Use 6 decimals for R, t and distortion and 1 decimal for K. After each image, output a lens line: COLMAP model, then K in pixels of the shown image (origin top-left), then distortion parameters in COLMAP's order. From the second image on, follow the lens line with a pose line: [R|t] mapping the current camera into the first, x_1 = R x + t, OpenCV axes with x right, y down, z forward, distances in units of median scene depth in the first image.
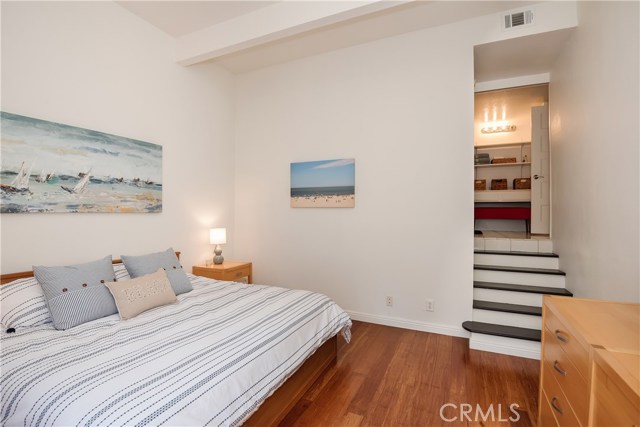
lens RADIAL K [[296.8, 0, 321.5], [0, 296.8, 212.5], [0, 0, 1]] dist [-0.012004, -0.011952]
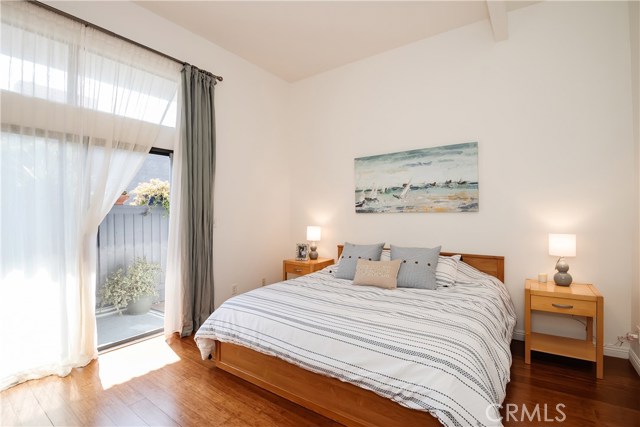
lens RADIAL K [[296.8, 0, 324.8], [0, 296.8, 213.5], [0, 0, 1]] dist [-0.012004, -0.011952]
pose [[-0.175406, -0.003698, -0.984489, 0.574974], [0.006726, 0.999965, -0.004954, 0.009551], [0.984473, -0.007491, -0.175375, 0.793958]]
